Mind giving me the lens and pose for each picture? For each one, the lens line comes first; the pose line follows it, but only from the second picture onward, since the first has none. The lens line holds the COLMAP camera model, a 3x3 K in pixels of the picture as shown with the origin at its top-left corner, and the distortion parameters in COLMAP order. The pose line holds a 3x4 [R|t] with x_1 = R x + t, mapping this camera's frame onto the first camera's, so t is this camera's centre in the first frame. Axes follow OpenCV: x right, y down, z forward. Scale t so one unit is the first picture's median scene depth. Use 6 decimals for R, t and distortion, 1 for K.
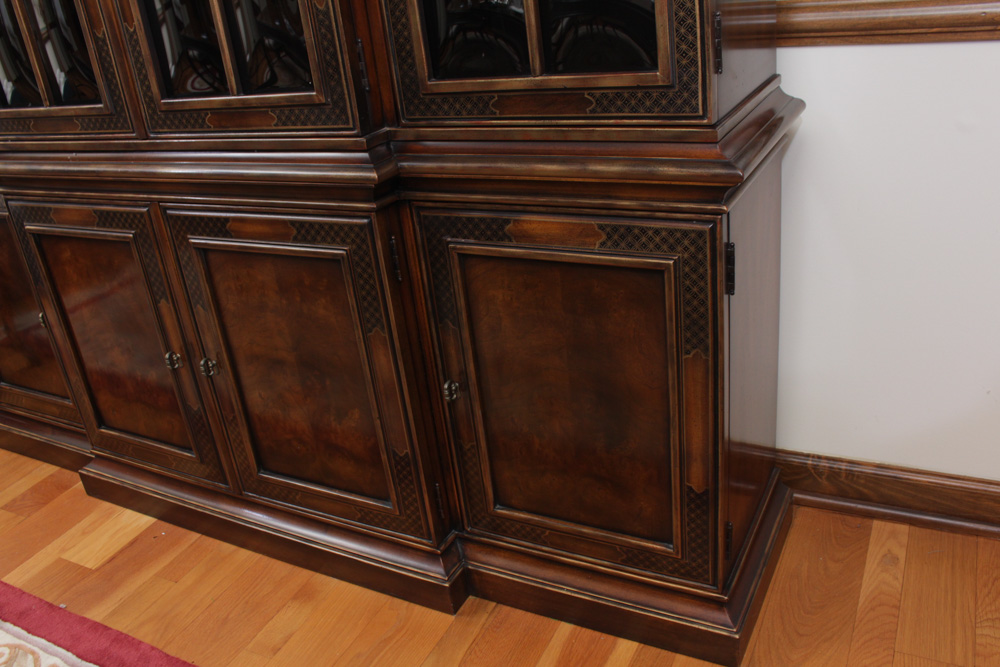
lens RADIAL K [[872.9, 0, 499.6], [0, 872.9, 330.8], [0, 0, 1]] dist [-0.157713, 0.130183]
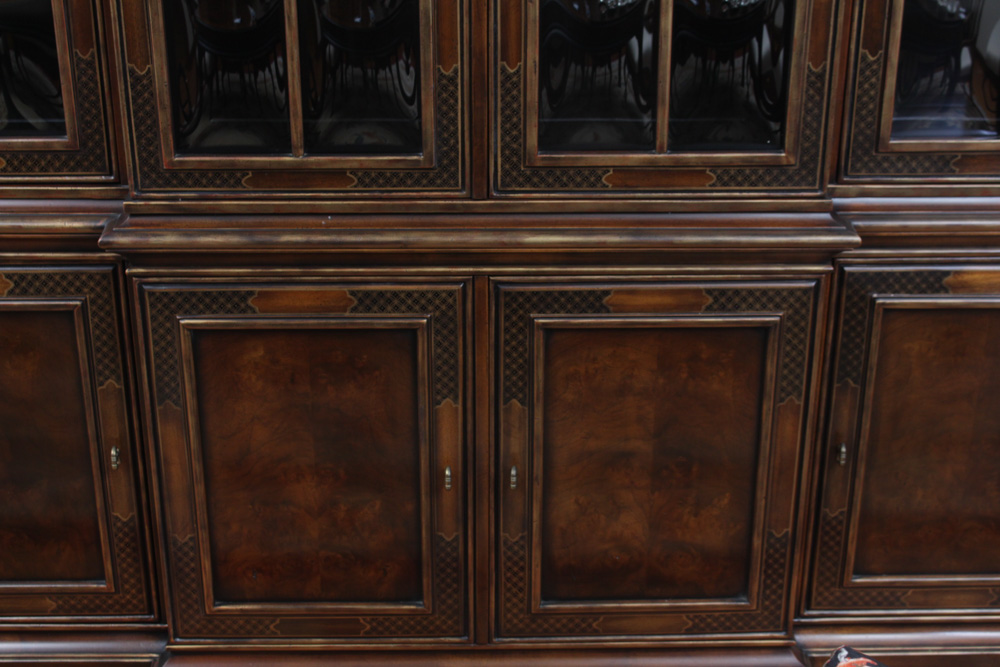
lens RADIAL K [[1660.4, 0, 494.6], [0, 1660.4, 333.5], [0, 0, 1]] dist [-0.052102, 0.175103]
pose [[0.864115, -0.105436, 0.492126, -1.222231], [0.115110, 0.993295, 0.010690, -0.119597], [-0.489954, 0.047411, 0.870458, -0.364371]]
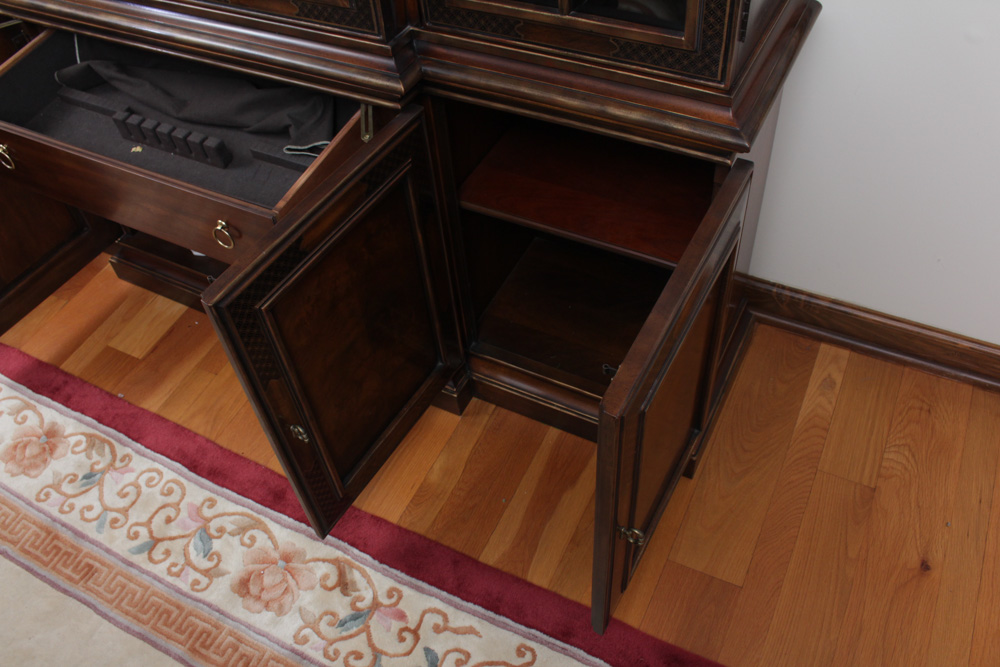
lens RADIAL K [[860.8, 0, 500.0], [0, 860.8, 333.5], [0, 0, 1]] dist [-0.170360, 0.149527]
pose [[0.999067, 0.021185, 0.037626, -0.049167], [-0.034550, 0.914863, 0.402284, -0.275831], [-0.025900, -0.403209, 0.914741, -0.047152]]
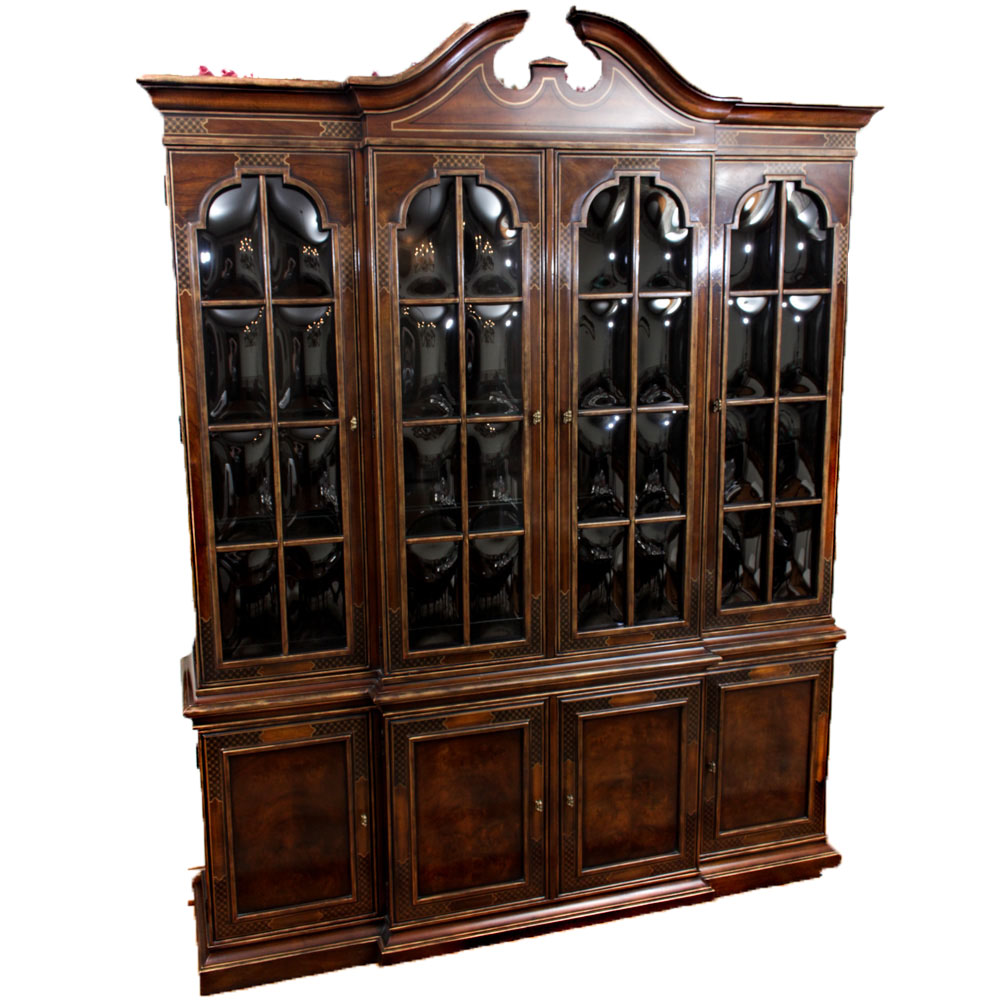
lens RADIAL K [[941.4, 0, 379.4], [0, 941.4, 470.0], [0, 0, 1]] dist [0.003985, -0.010723]
pose [[0.736336, -0.012802, 0.676495, -1.936105], [0.231035, 0.944486, -0.233599, -0.227062], [-0.635950, 0.328301, 0.698417, -0.176532]]
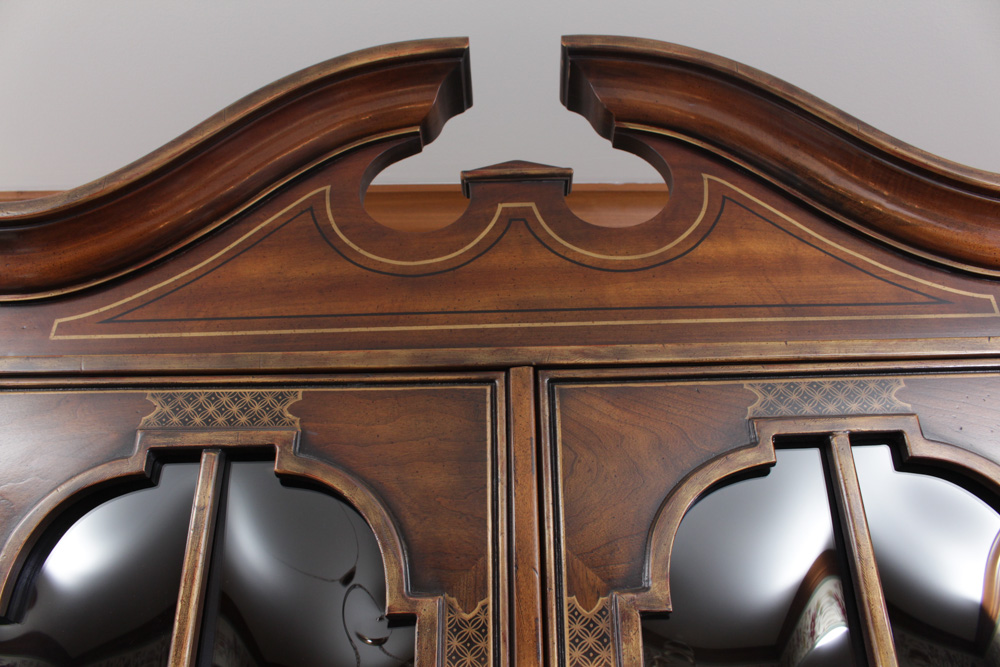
lens RADIAL K [[830.7, 0, 490.5], [0, 830.7, 330.0], [0, 0, 1]] dist [-0.156545, 0.121497]
pose [[0.889371, 0.321523, 0.325025, -0.722801], [0.095717, 0.564222, -0.820056, -0.728407], [-0.447053, 0.760445, 0.471027, 0.395274]]
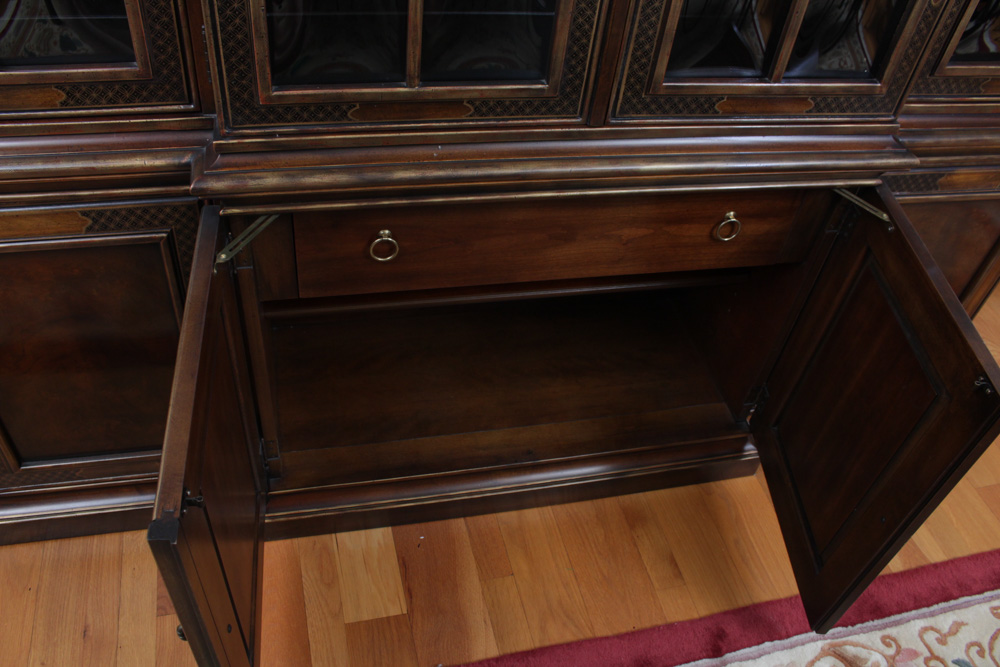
lens RADIAL K [[830.7, 0, 490.5], [0, 830.7, 330.0], [0, 0, 1]] dist [-0.156545, 0.121497]
pose [[0.737116, -0.325453, 0.592233, -1.019814], [0.107619, 0.921738, 0.372581, -0.352998], [-0.667141, -0.210900, 0.714453, 0.508909]]
